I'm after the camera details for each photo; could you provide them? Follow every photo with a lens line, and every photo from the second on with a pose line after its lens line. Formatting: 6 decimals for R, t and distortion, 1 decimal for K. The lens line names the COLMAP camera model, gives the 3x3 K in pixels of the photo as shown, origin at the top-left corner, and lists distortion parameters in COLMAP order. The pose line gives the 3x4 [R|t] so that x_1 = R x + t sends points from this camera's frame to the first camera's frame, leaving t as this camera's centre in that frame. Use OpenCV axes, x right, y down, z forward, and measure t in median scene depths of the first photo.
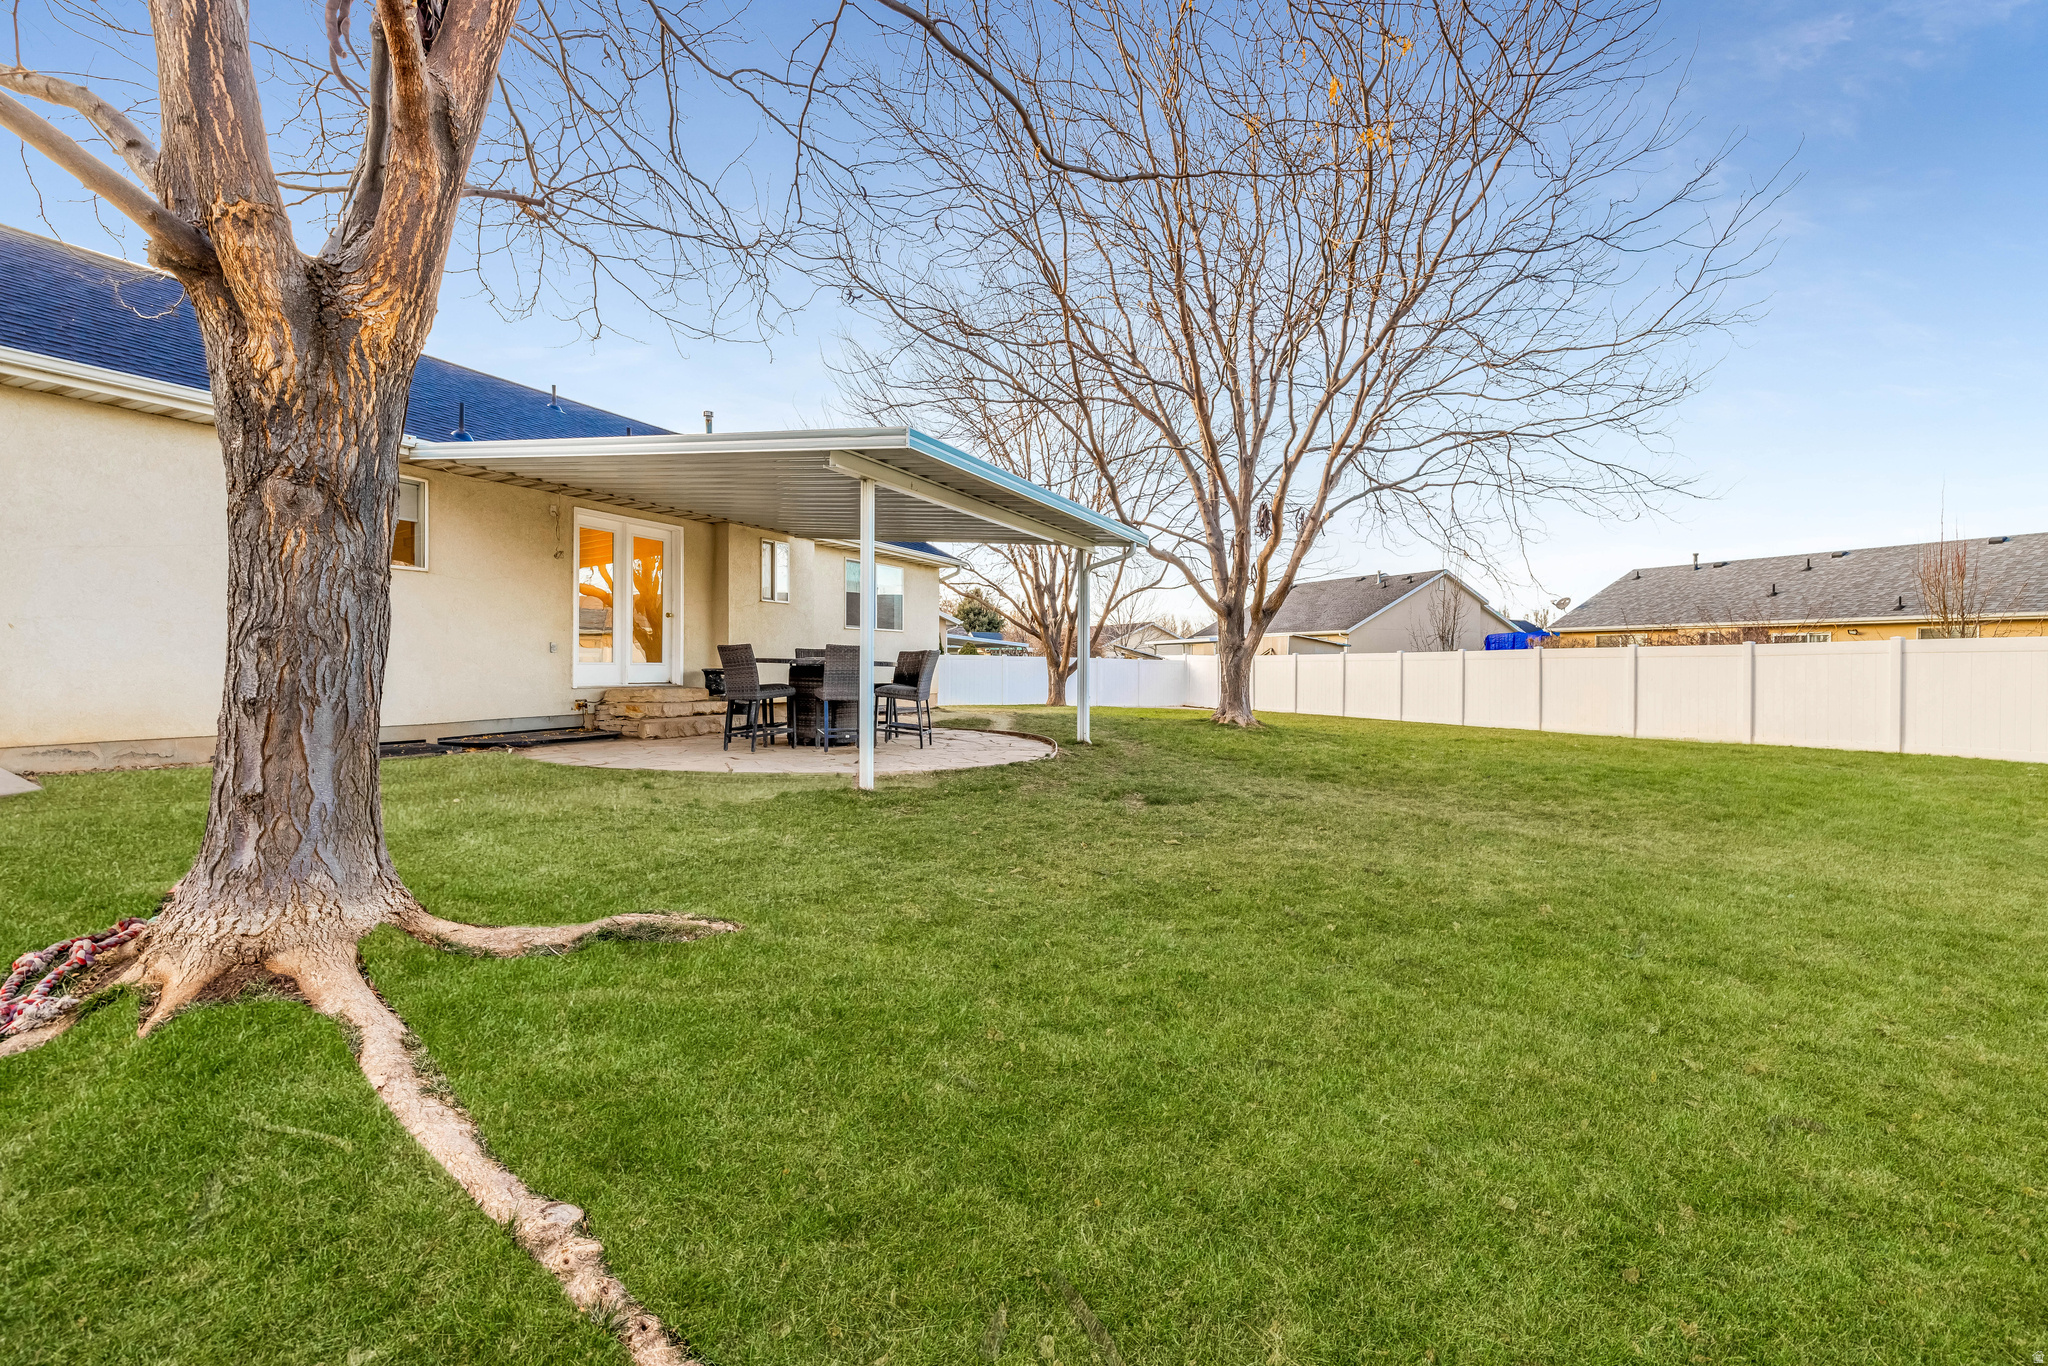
lens RADIAL K [[854.9, 0, 1018.4], [0, 854.9, 668.6], [0, 0, 1]] dist [0.000604, -0.000153]
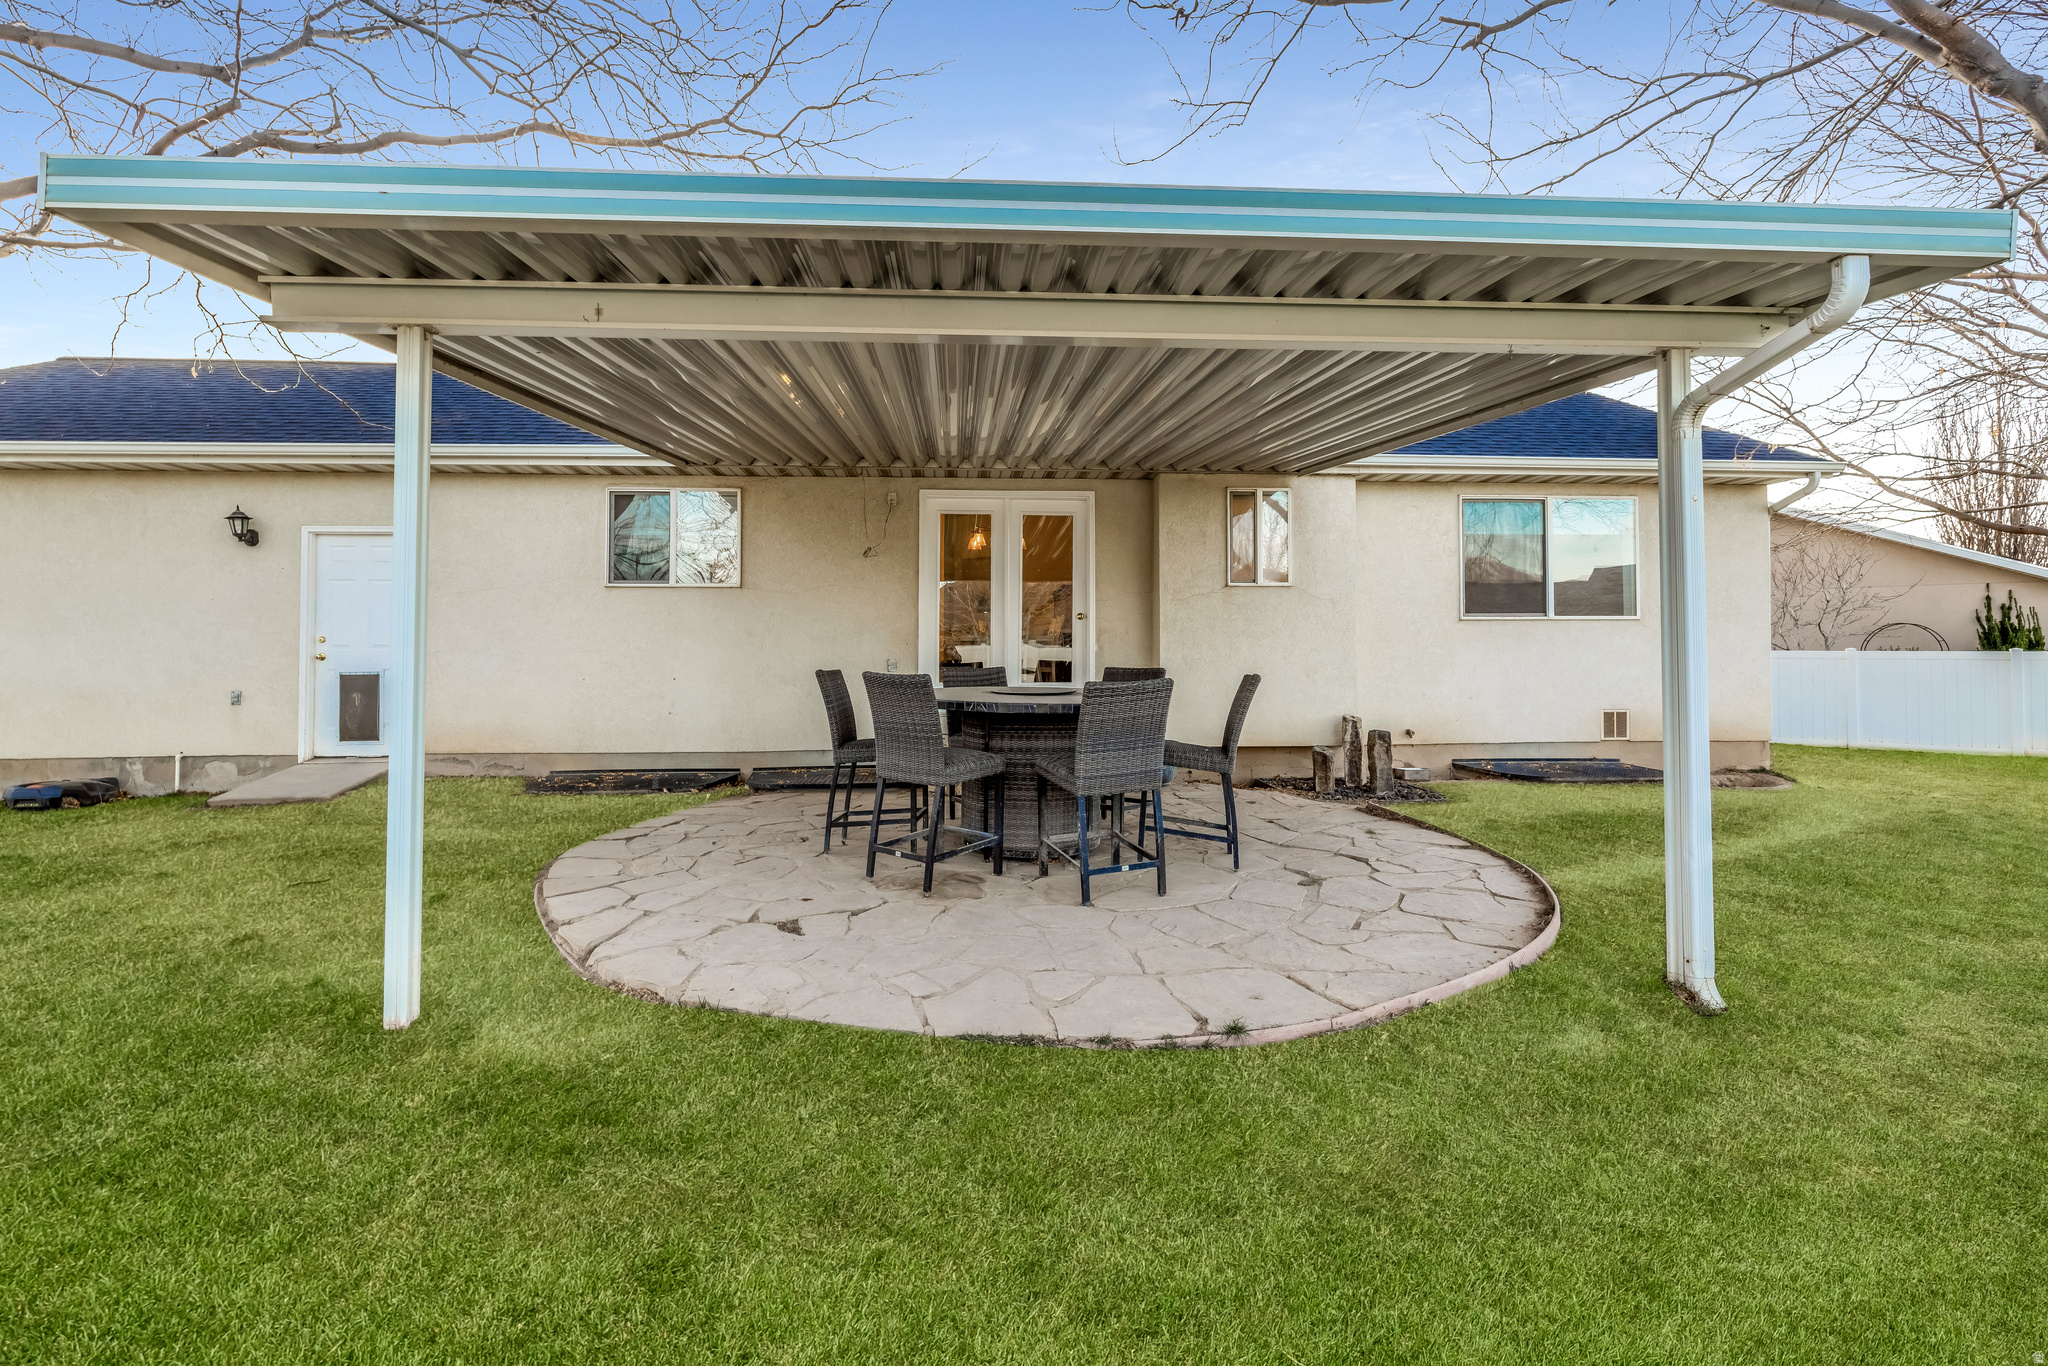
lens RADIAL K [[854.9, 0, 1018.4], [0, 854.9, 668.6], [0, 0, 1]] dist [0.000604, -0.000153]
pose [[0.484389, 0.005125, -0.874838, 0.292431], [-0.001906, 0.999987, 0.004803, -0.034018], [0.874851, -0.000659, 0.484392, 0.902248]]
